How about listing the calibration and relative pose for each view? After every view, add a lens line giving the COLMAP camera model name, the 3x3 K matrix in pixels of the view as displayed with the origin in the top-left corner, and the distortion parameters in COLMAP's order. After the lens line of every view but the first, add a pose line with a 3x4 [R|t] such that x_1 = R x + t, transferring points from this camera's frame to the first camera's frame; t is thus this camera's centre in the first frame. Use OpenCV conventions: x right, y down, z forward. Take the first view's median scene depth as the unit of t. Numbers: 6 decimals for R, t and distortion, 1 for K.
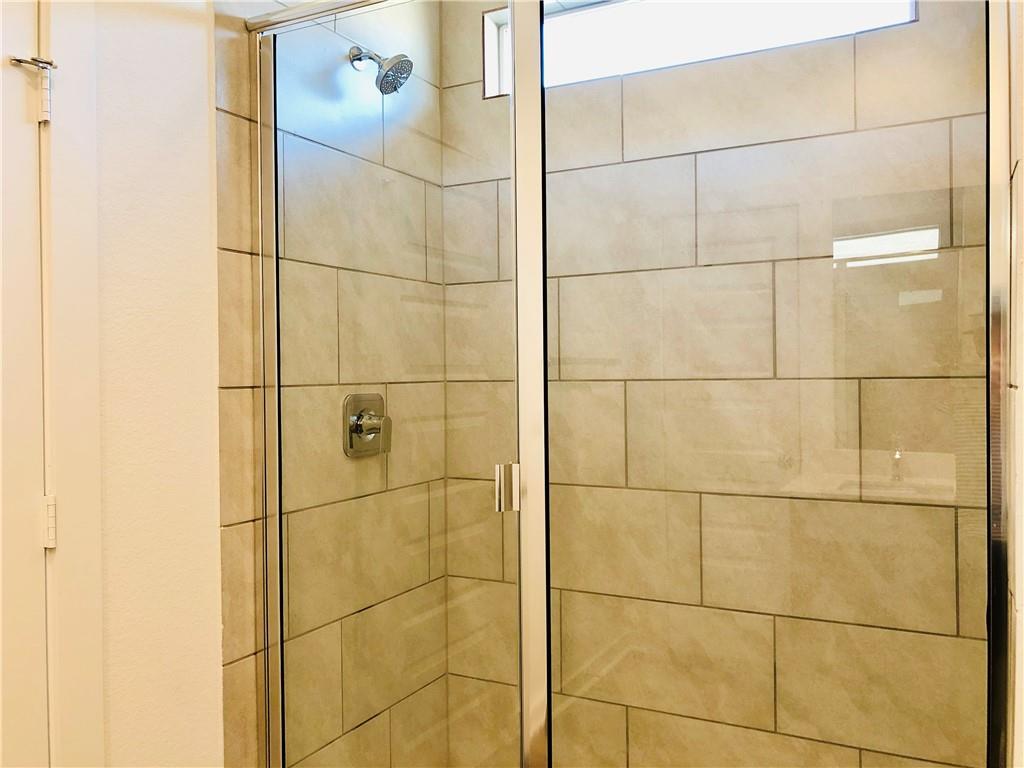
lens RADIAL K [[841.7, 0, 514.8], [0, 841.7, 379.2], [0, 0, 1]] dist [0.015377, -0.001496]
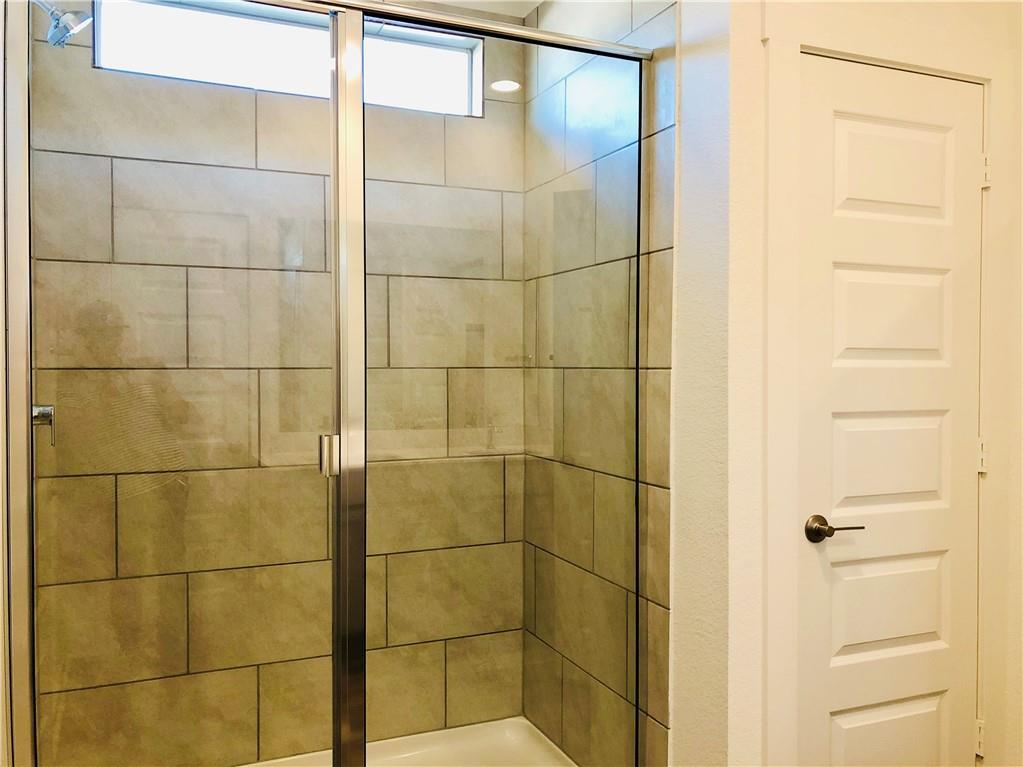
lens RADIAL K [[840.8, 0, 514.3], [0, 840.8, 378.7], [0, 0, 1]] dist [0.015377, -0.001496]
pose [[0.634423, -0.001050, 0.772986, -0.510052], [-0.000657, 0.999998, 0.001897, 0.012083], [-0.772986, -0.001711, 0.634421, 0.047755]]
